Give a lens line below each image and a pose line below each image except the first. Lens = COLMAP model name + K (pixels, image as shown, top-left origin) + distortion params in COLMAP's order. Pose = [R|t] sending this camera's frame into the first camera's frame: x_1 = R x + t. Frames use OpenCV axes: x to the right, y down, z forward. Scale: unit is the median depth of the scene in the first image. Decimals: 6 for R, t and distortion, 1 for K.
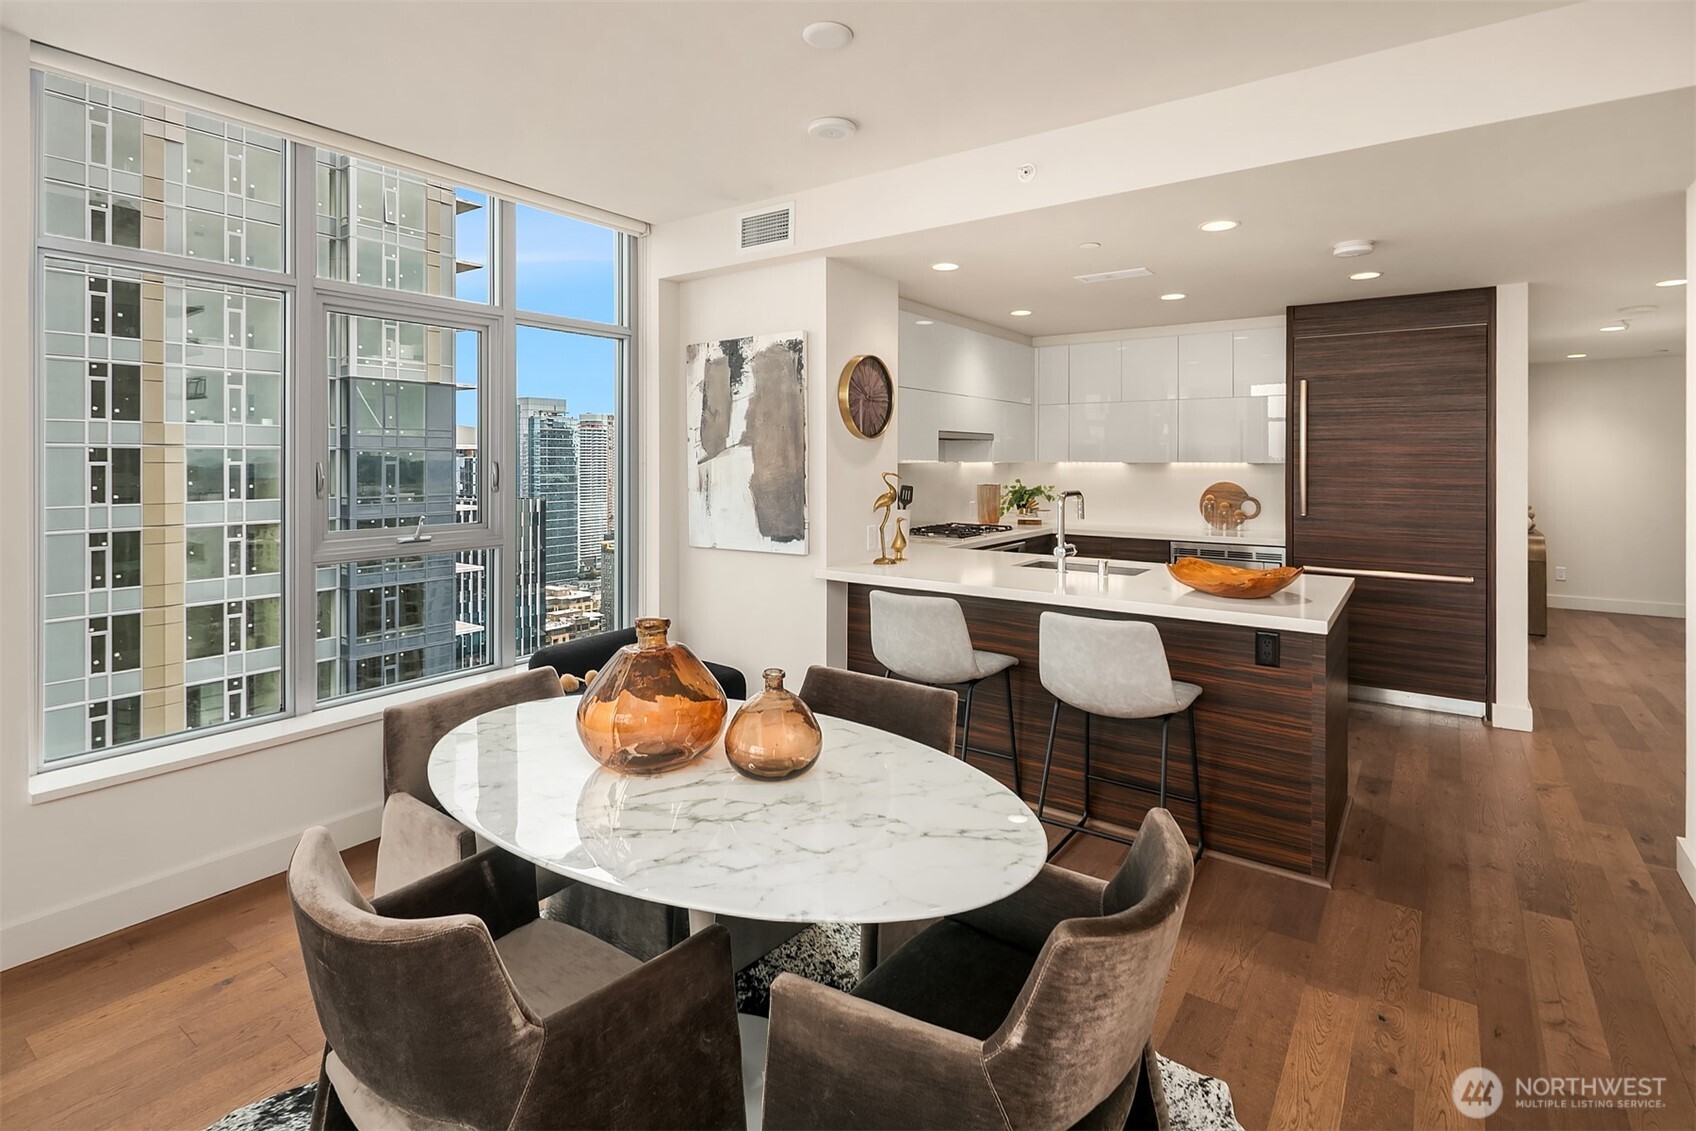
lens RADIAL K [[825.7, 0, 863.9], [0, 825.7, 475.0], [0, 0, 1]] dist [0.005518, -0.002855]
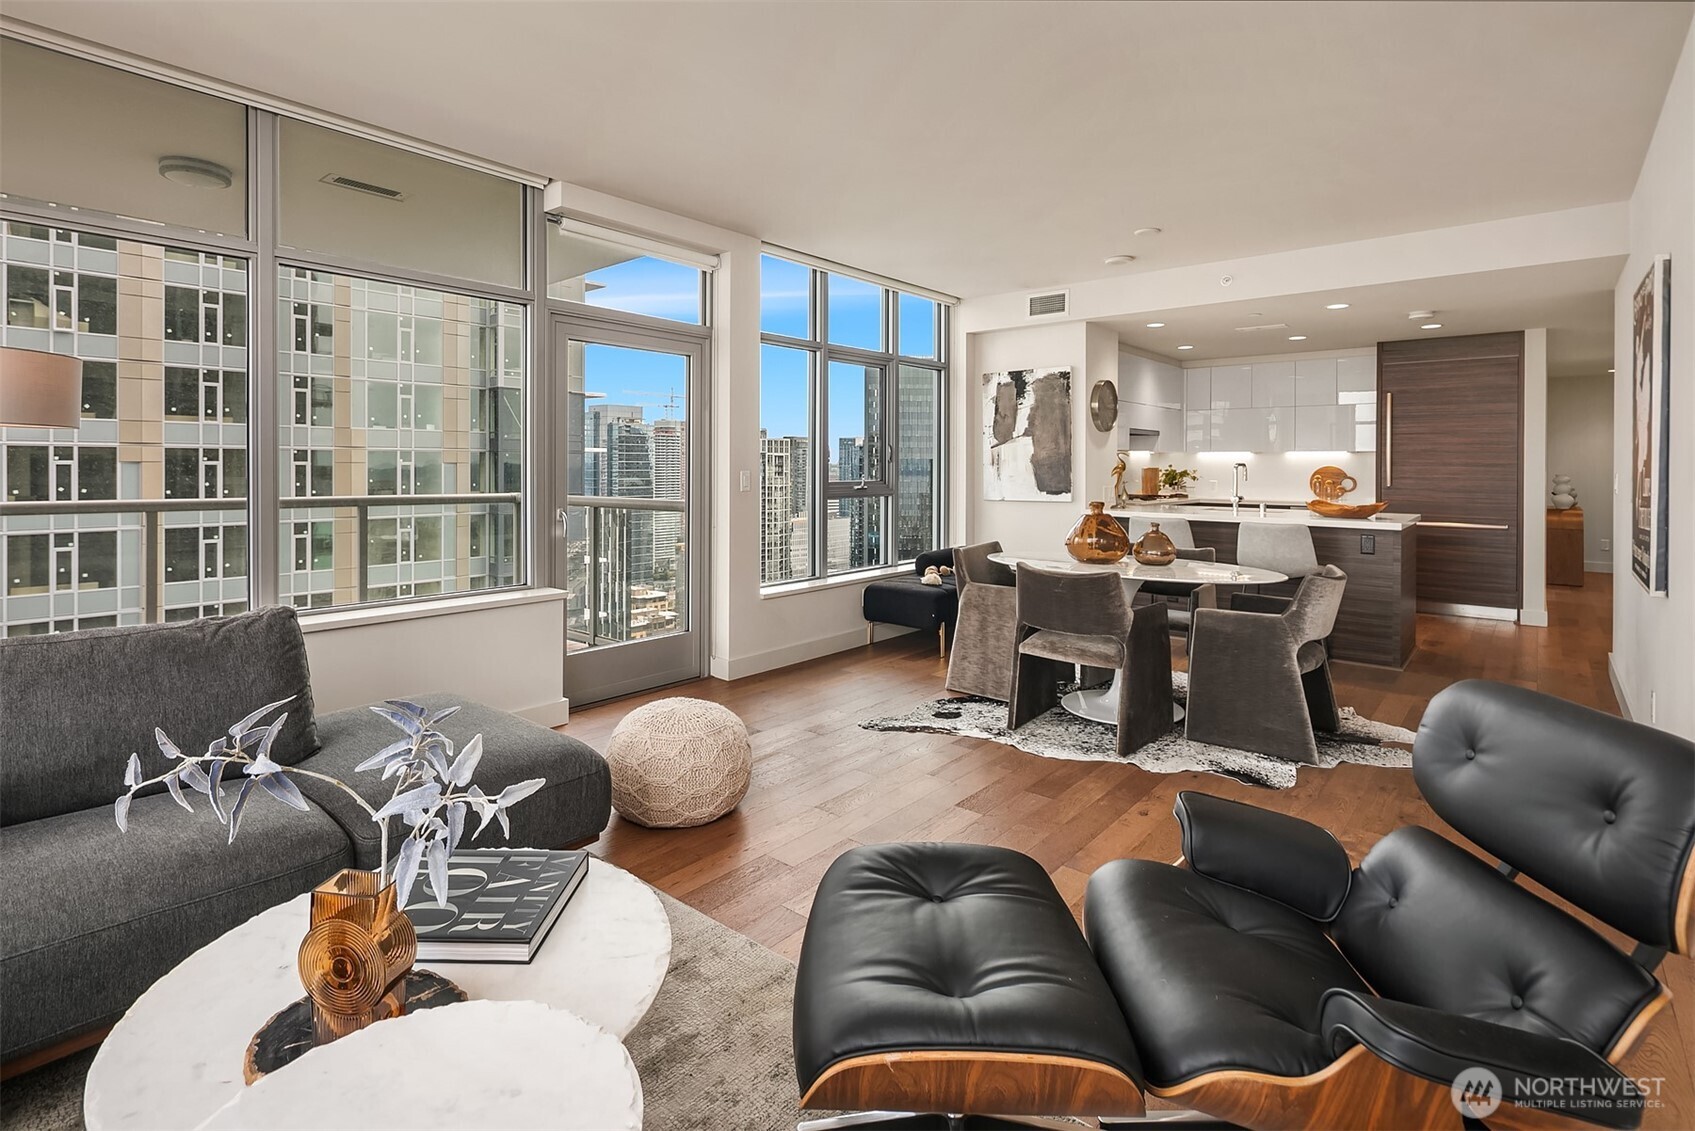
lens RADIAL K [[825.2, 0, 855.9], [0, 825.2, 479.2], [0, 0, 1]] dist [0.005518, -0.002855]
pose [[0.996450, 0.004204, -0.084084, -0.284358], [-0.004391, 0.999988, -0.002039, 0.044479], [0.084074, 0.002401, 0.996457, -0.536387]]
